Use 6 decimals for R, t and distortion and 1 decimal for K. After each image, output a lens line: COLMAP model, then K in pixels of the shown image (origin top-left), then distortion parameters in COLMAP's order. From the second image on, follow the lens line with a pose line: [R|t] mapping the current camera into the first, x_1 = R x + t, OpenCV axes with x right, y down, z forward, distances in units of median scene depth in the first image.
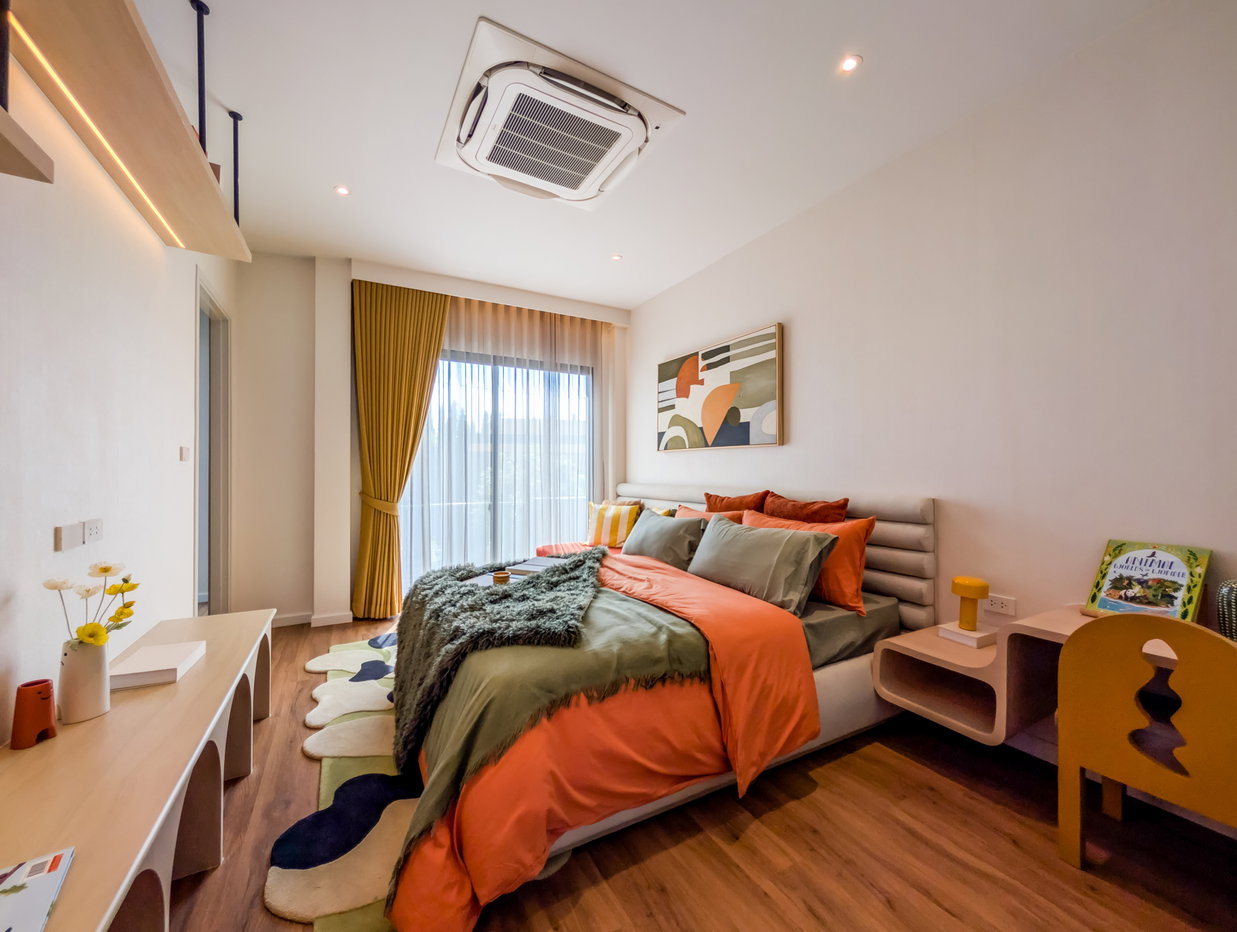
lens RADIAL K [[472.3, 0, 618.5], [0, 472.3, 469.1], [0, 0, 1]] dist [-0.006245, 0.000244]
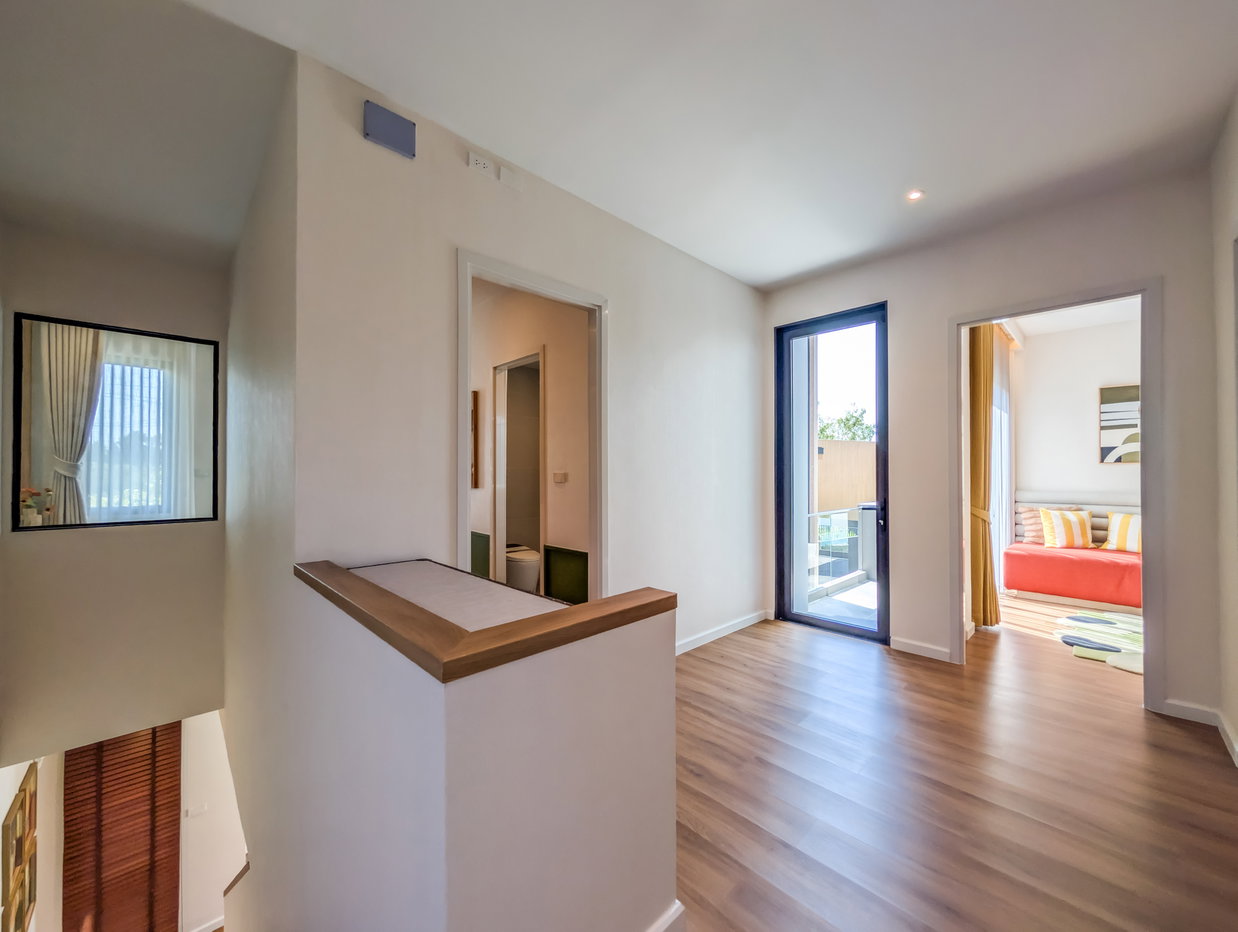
lens RADIAL K [[472.7, 0, 619.0], [0, 472.7, 469.1], [0, 0, 1]] dist [-0.006245, 0.000244]
pose [[0.971318, 0.003402, 0.237760, -1.509966], [-0.002505, 0.999989, -0.004074, -0.018776], [-0.237771, 0.003362, 0.971316, 0.190461]]
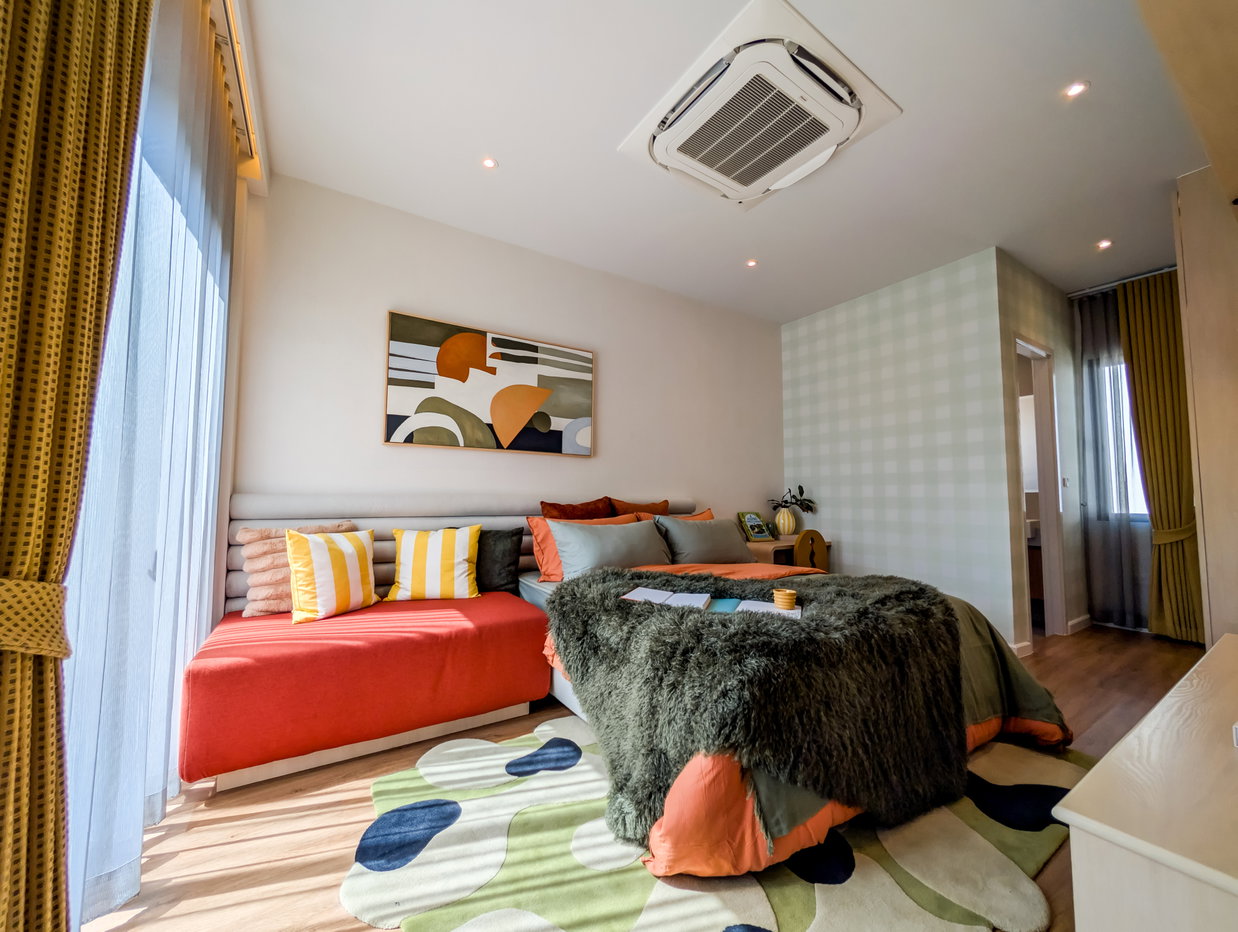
lens RADIAL K [[472.7, 0, 619.0], [0, 472.7, 469.1], [0, 0, 1]] dist [-0.006245, 0.000244]
pose [[-0.061278, 0.057060, 0.996488, -0.656332], [-0.013189, 0.998231, -0.057970, 0.035070], [-0.998034, -0.016695, -0.060417, 0.818217]]
